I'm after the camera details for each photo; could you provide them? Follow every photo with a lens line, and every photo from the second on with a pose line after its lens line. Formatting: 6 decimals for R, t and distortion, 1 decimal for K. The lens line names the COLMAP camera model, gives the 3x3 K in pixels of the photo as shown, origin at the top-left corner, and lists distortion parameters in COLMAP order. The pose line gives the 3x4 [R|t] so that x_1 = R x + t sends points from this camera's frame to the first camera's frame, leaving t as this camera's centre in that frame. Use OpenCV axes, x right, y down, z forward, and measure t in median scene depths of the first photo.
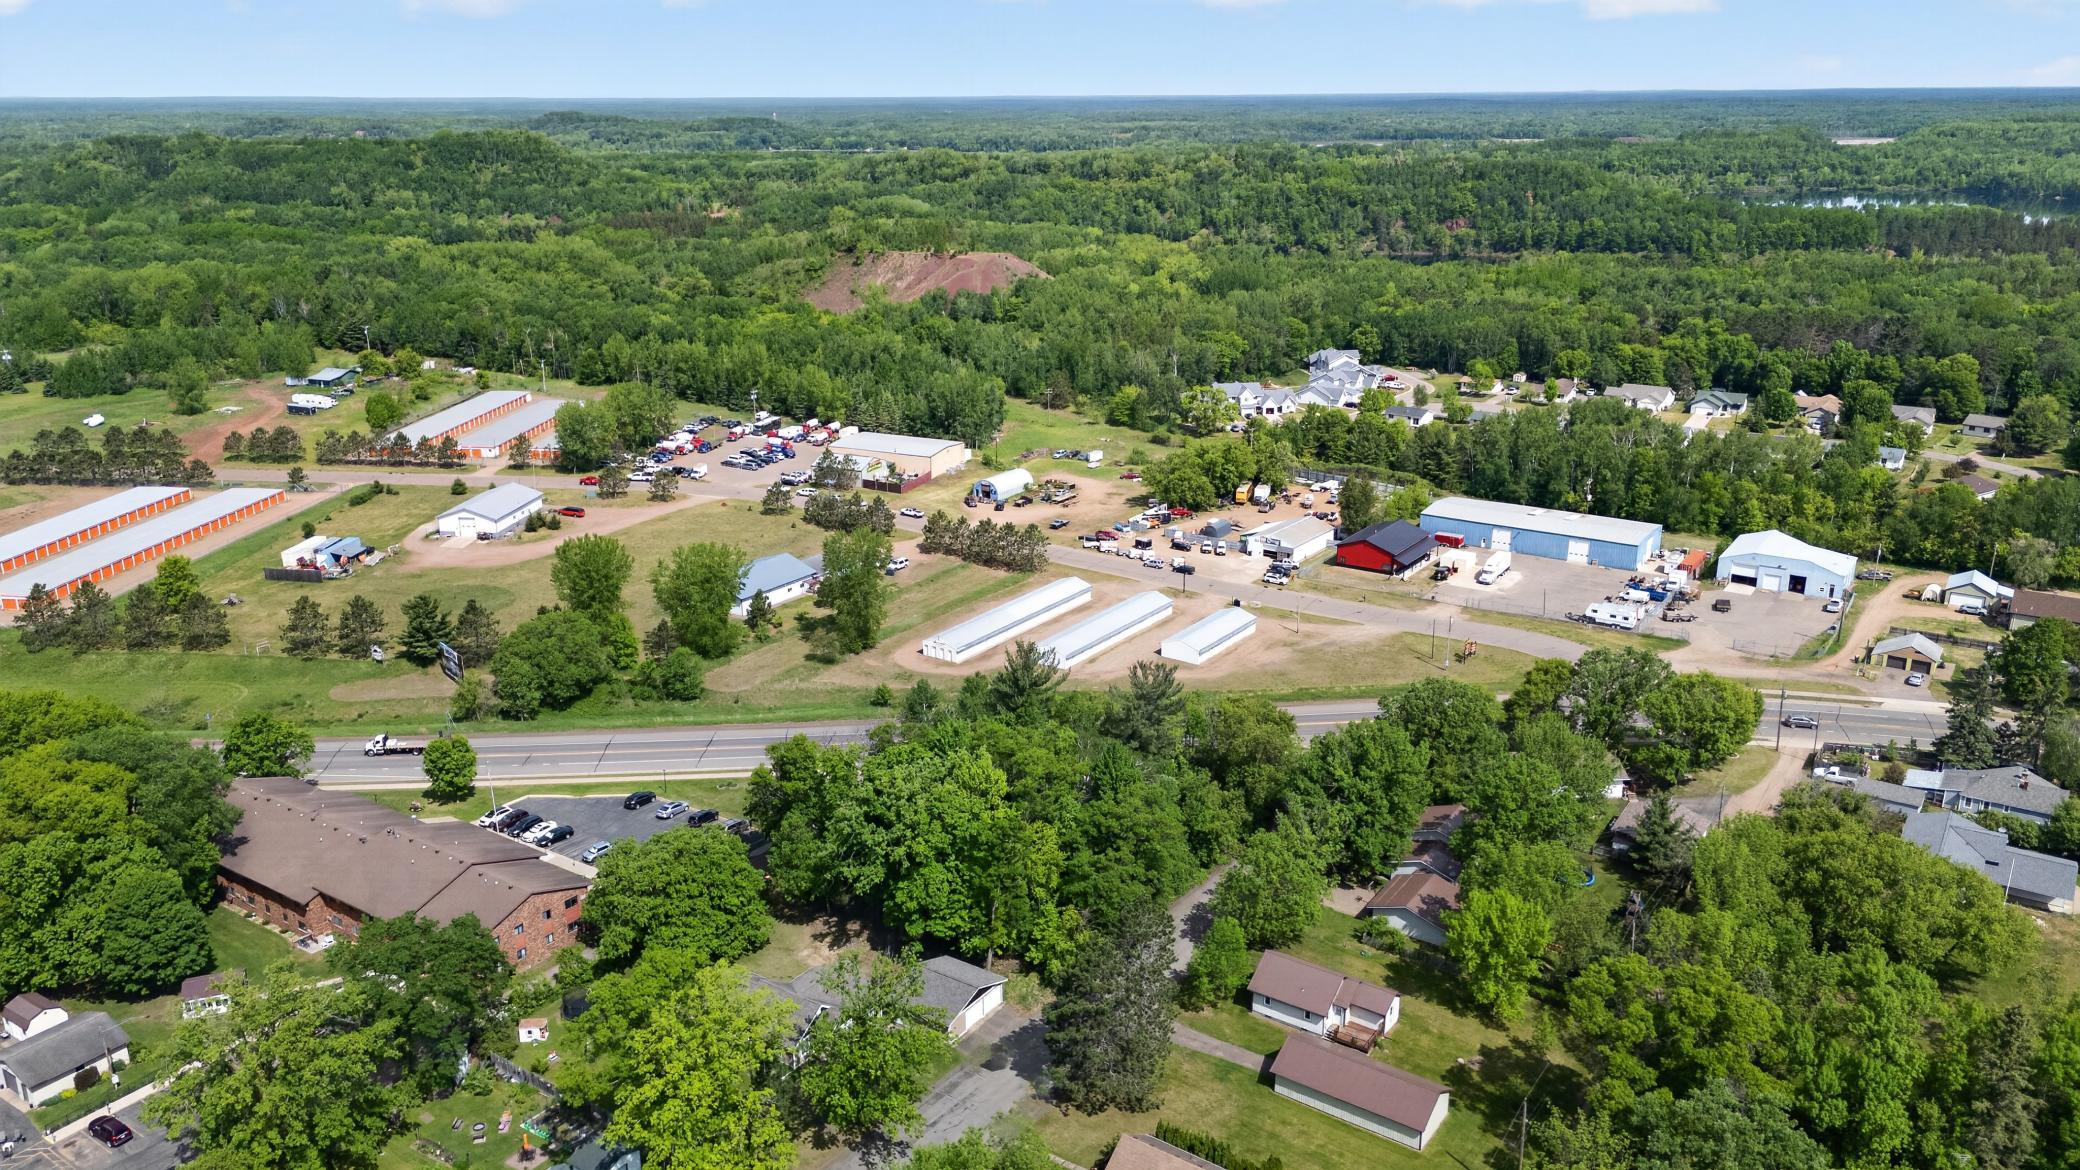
lens RADIAL K [[1521.0, 0, 1037.5], [0, 1521.0, 584.6], [0, 0, 1]] dist [0.079547, -0.081423]
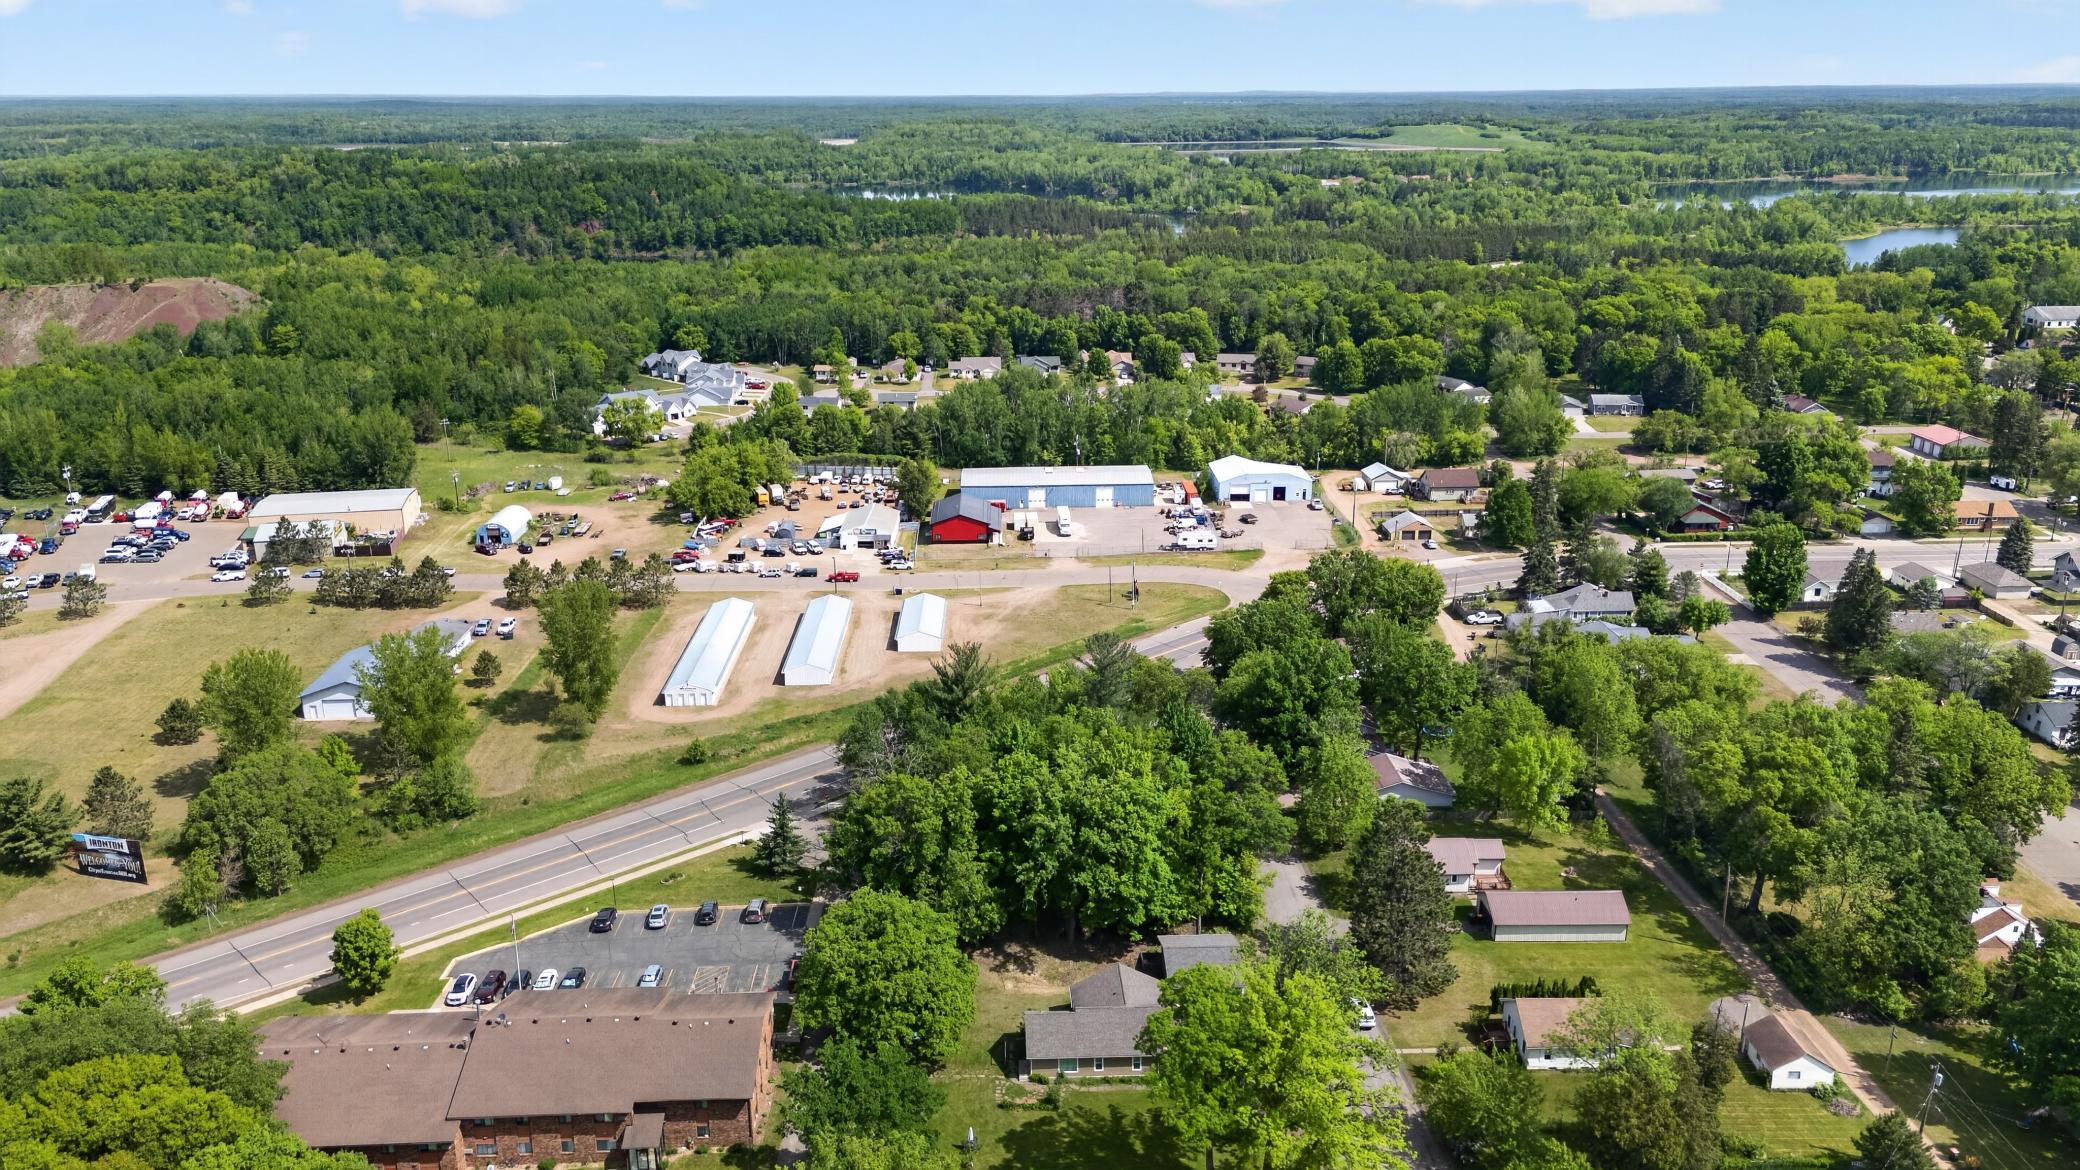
lens RADIAL K [[1521.0, 0, 1038.0], [0, 1521.0, 573.6], [0, 0, 1]] dist [0.079547, -0.081423]
pose [[0.805367, -0.177740, 0.565502, -0.335753], [0.182448, 0.982003, 0.048812, -0.029708], [-0.564001, 0.063863, 0.823301, 0.098050]]
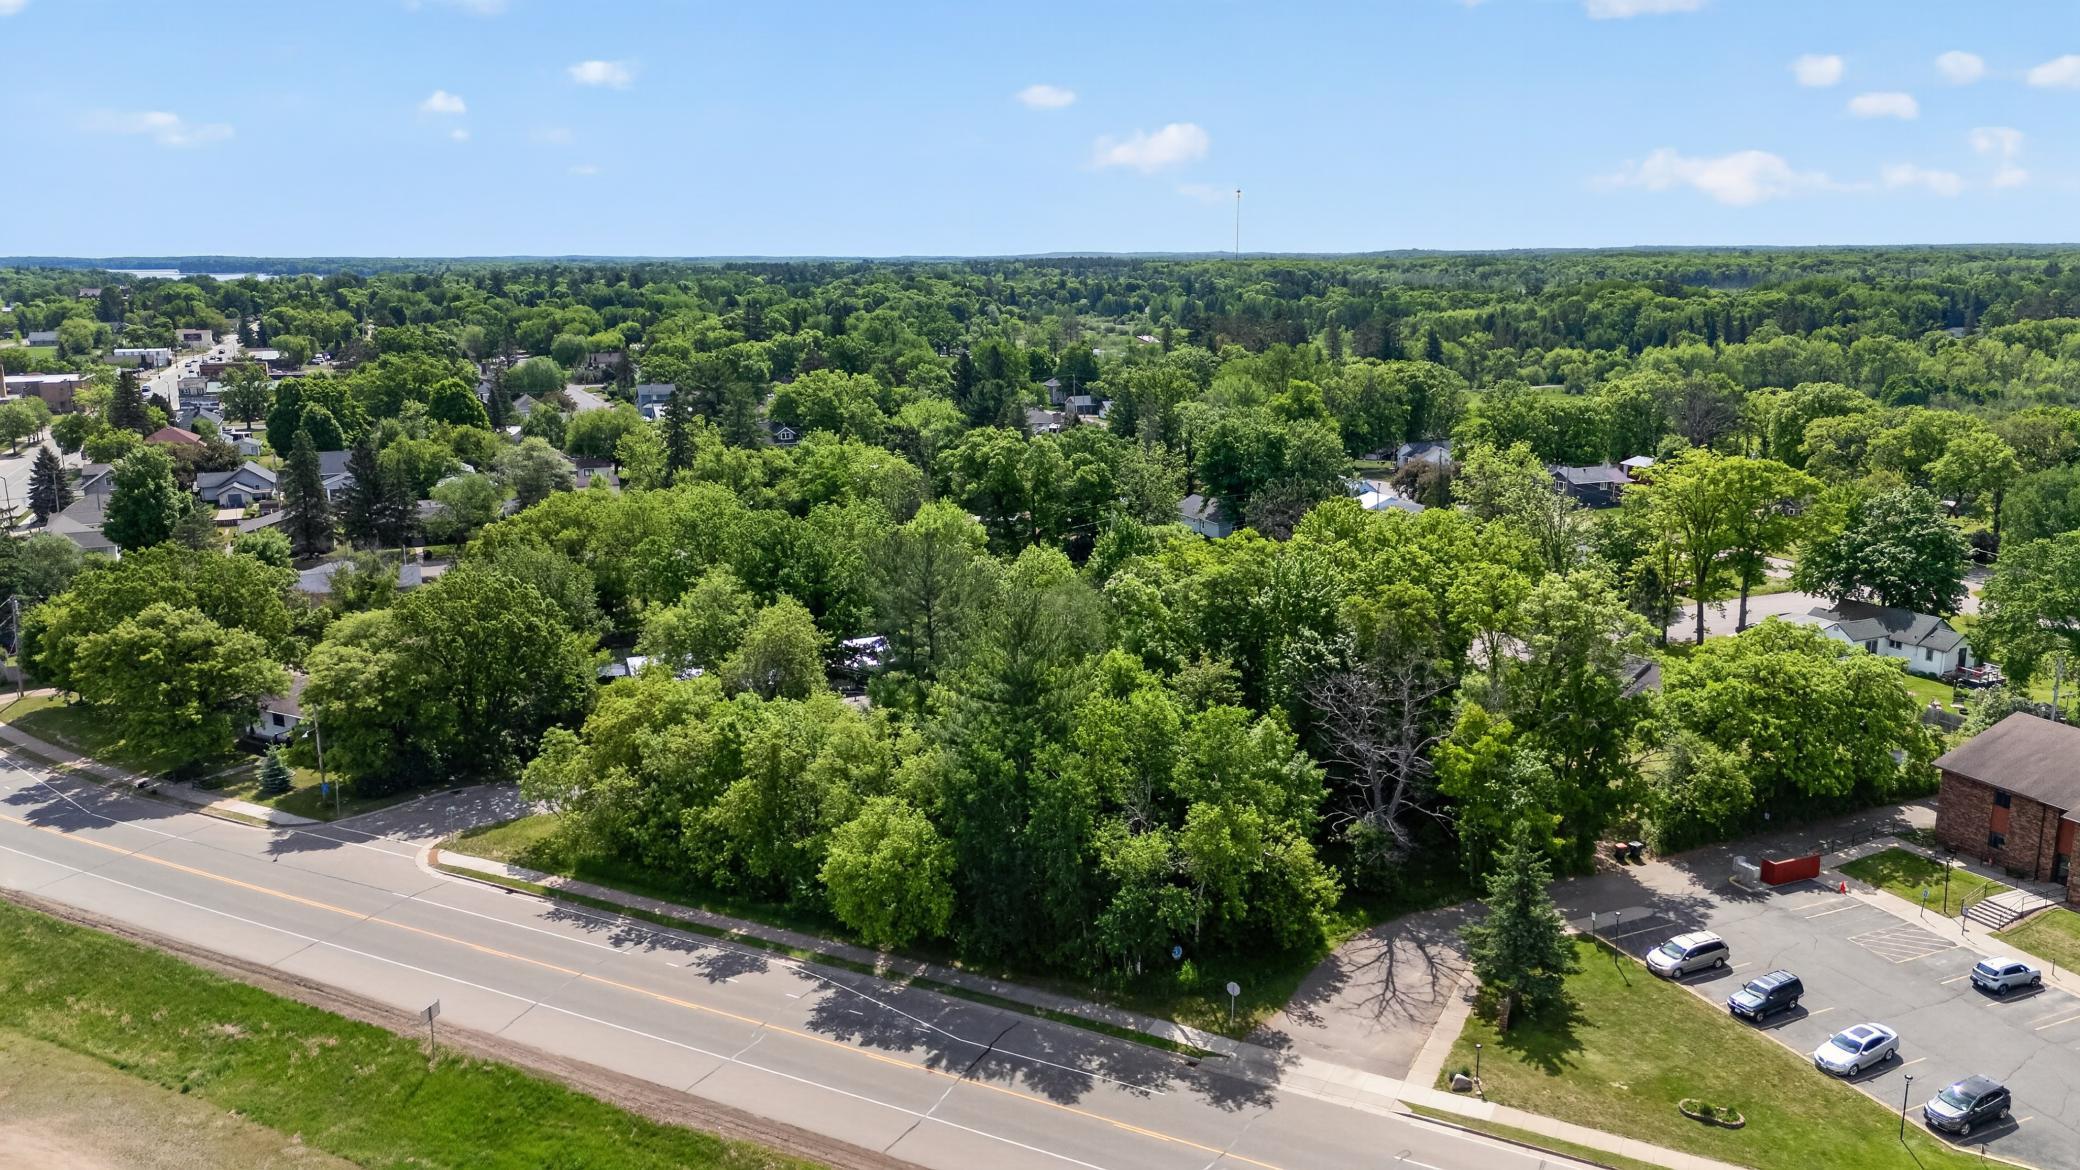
lens RADIAL K [[1521.0, 0, 1041.2], [0, 1521.0, 590.9], [0, 0, 1]] dist [0.079547, -0.081423]
pose [[-0.845073, -0.104548, 0.524329, -0.166292], [0.172741, 0.874707, 0.452823, -0.111472], [-0.505976, 0.473242, -0.721132, 0.860302]]
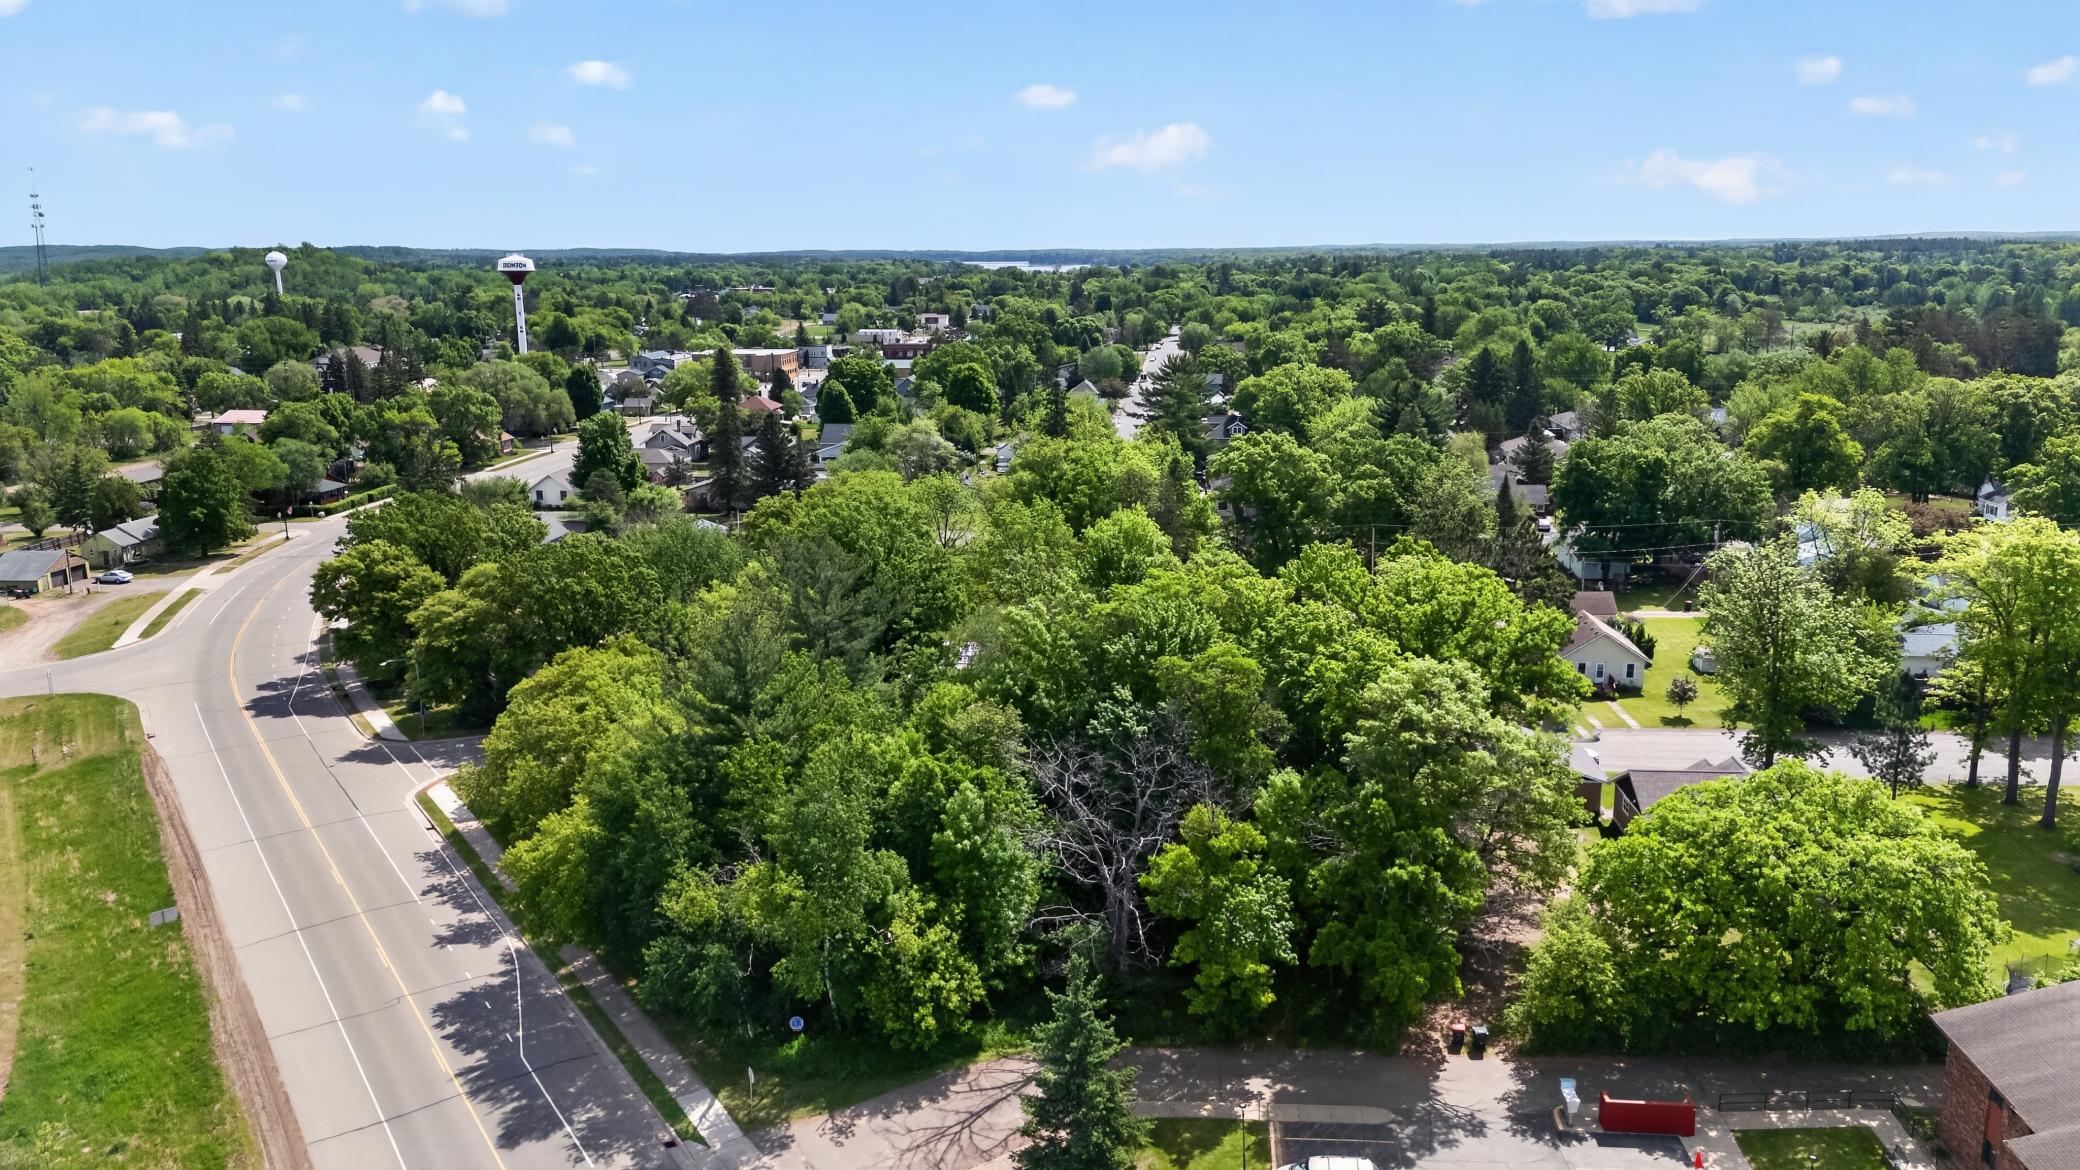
lens RADIAL K [[1521.0, 0, 1040.0], [0, 1521.0, 591.5], [0, 0, 1]] dist [0.079547, -0.081423]
pose [[-0.480226, -0.182300, 0.857992, -0.274070], [0.278070, 0.896070, 0.346029, -0.060241], [-0.831901, 0.404754, -0.379624, 0.705170]]
